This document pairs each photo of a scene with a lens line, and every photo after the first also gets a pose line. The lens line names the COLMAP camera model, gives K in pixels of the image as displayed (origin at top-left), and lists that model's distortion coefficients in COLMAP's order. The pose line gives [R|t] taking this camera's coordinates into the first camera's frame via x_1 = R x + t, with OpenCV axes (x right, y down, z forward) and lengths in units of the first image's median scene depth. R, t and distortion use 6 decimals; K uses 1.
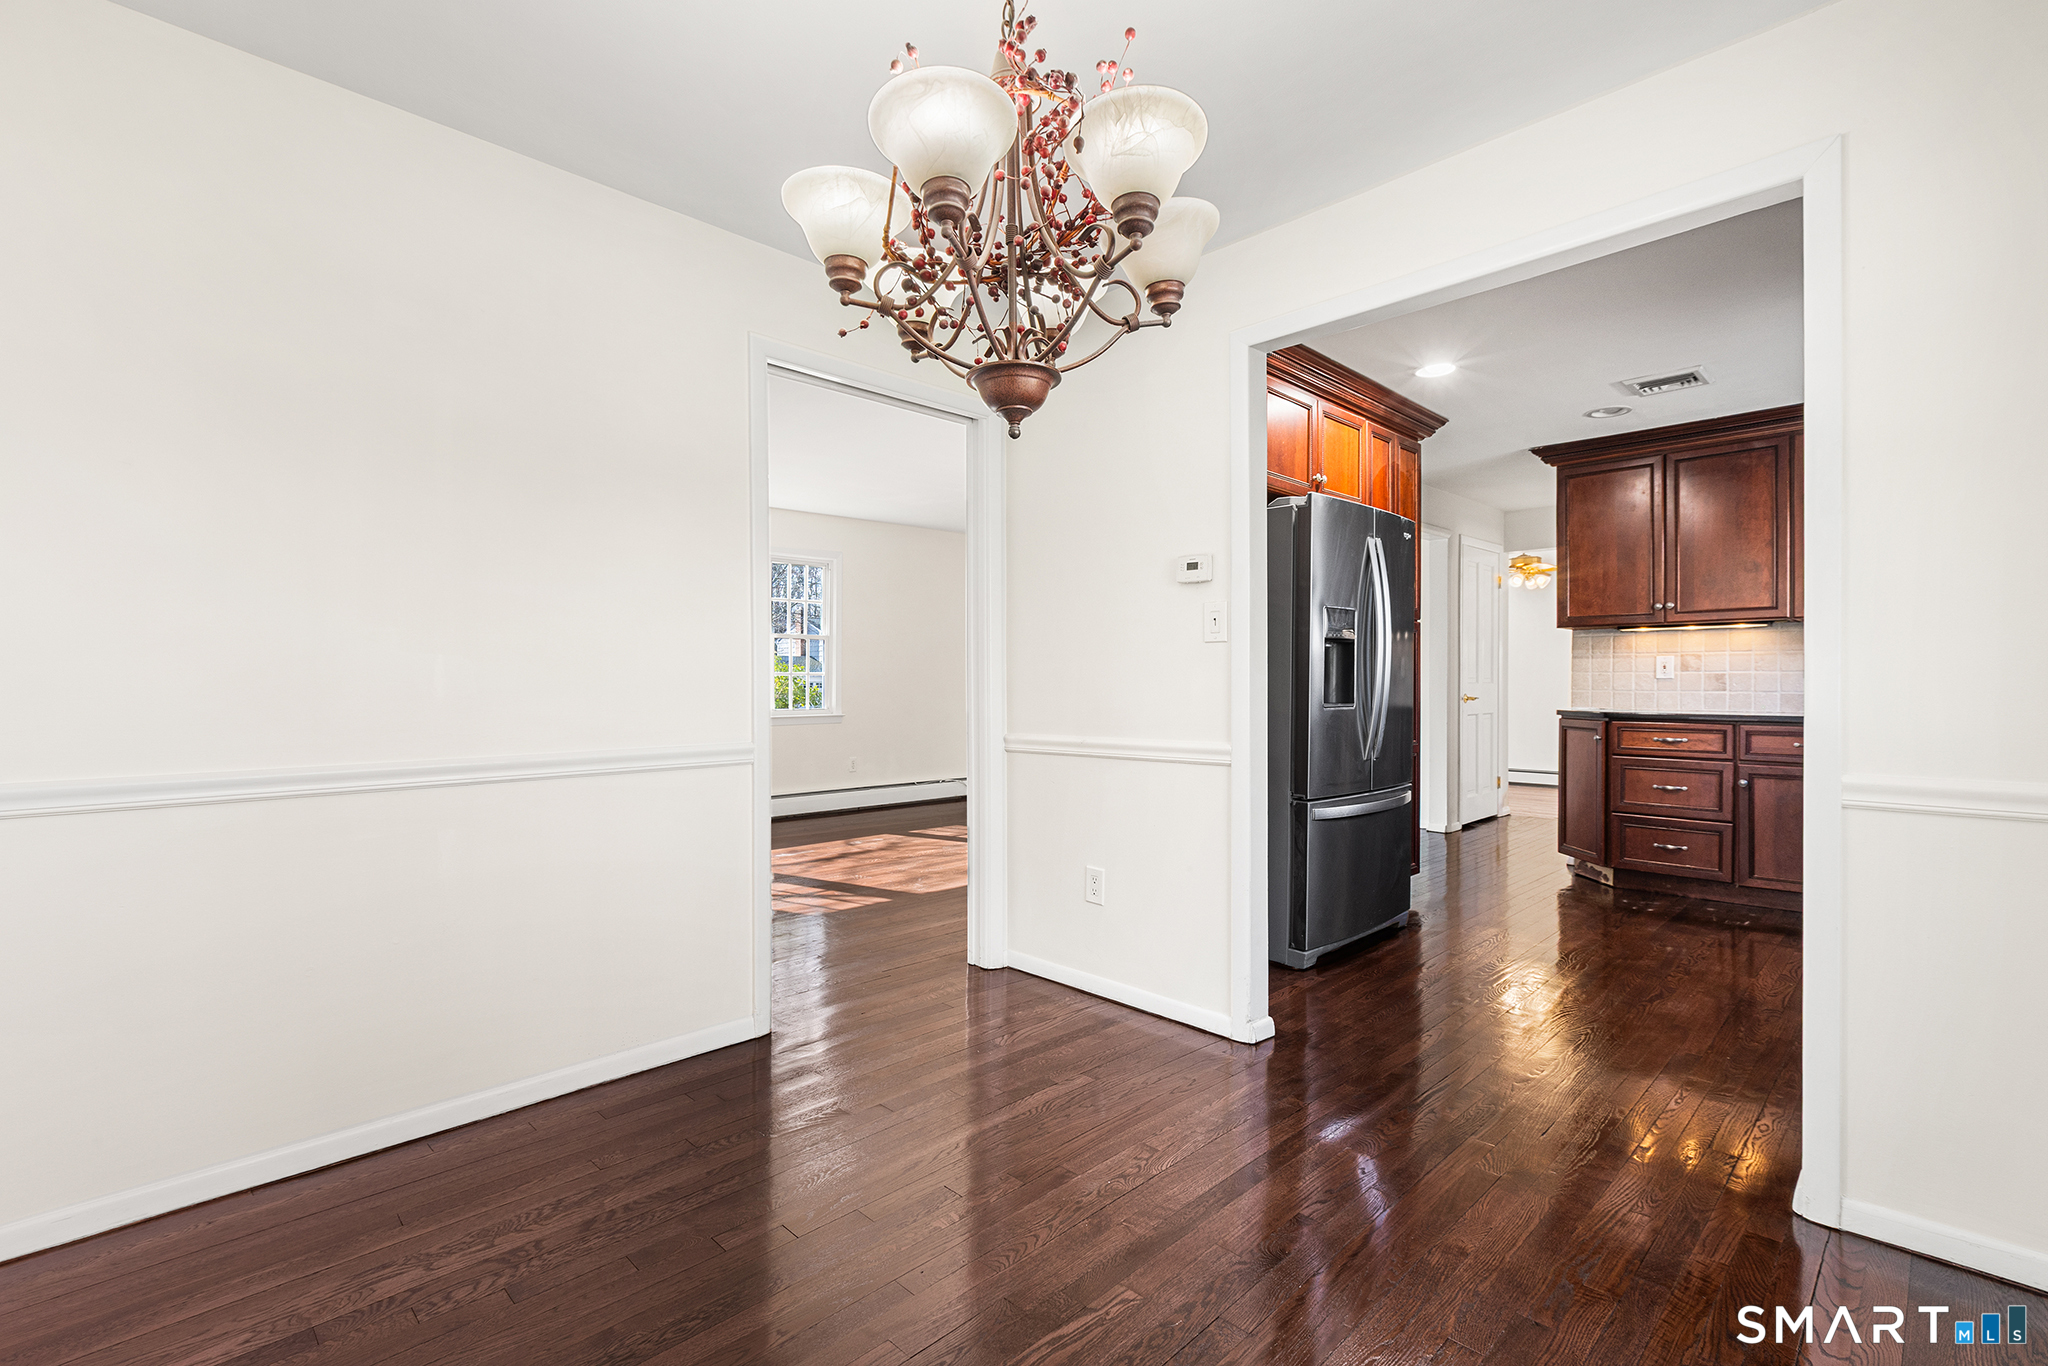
lens RADIAL K [[931.3, 0, 1018.6], [0, 931.3, 687.2], [0, 0, 1]] dist [-0.000288, -0.000953]
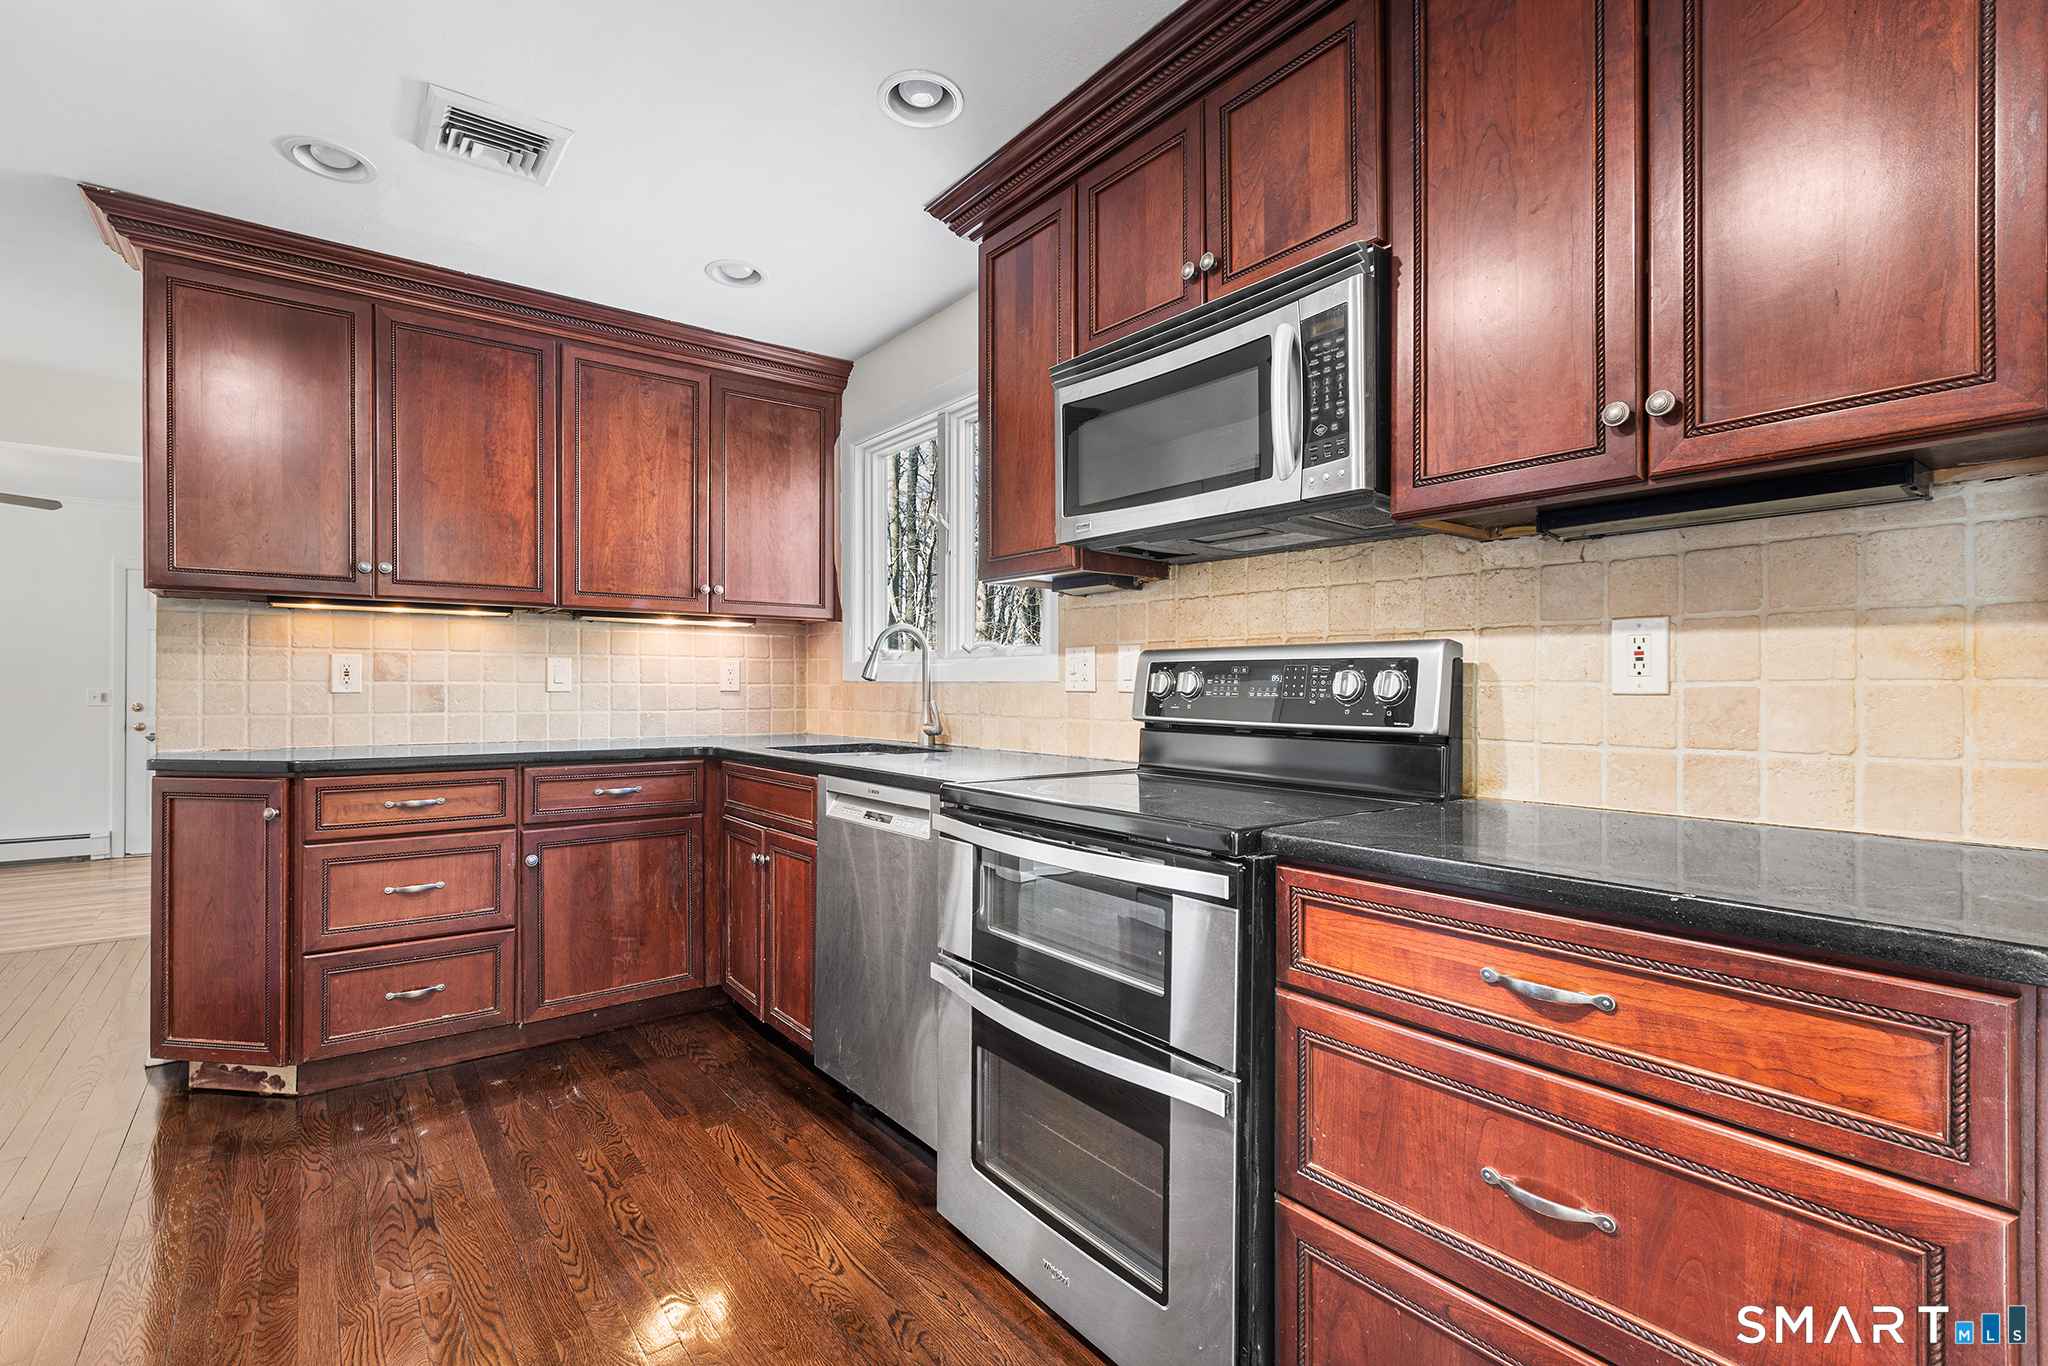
lens RADIAL K [[931.3, 0, 1022.2], [0, 931.3, 682.0], [0, 0, 1]] dist [-0.000288, -0.000953]
pose [[0.140693, 0.005208, 0.990040, 0.183222], [0.005946, 0.999964, -0.006105, -0.010618], [-0.990035, 0.006745, 0.140657, 0.529854]]
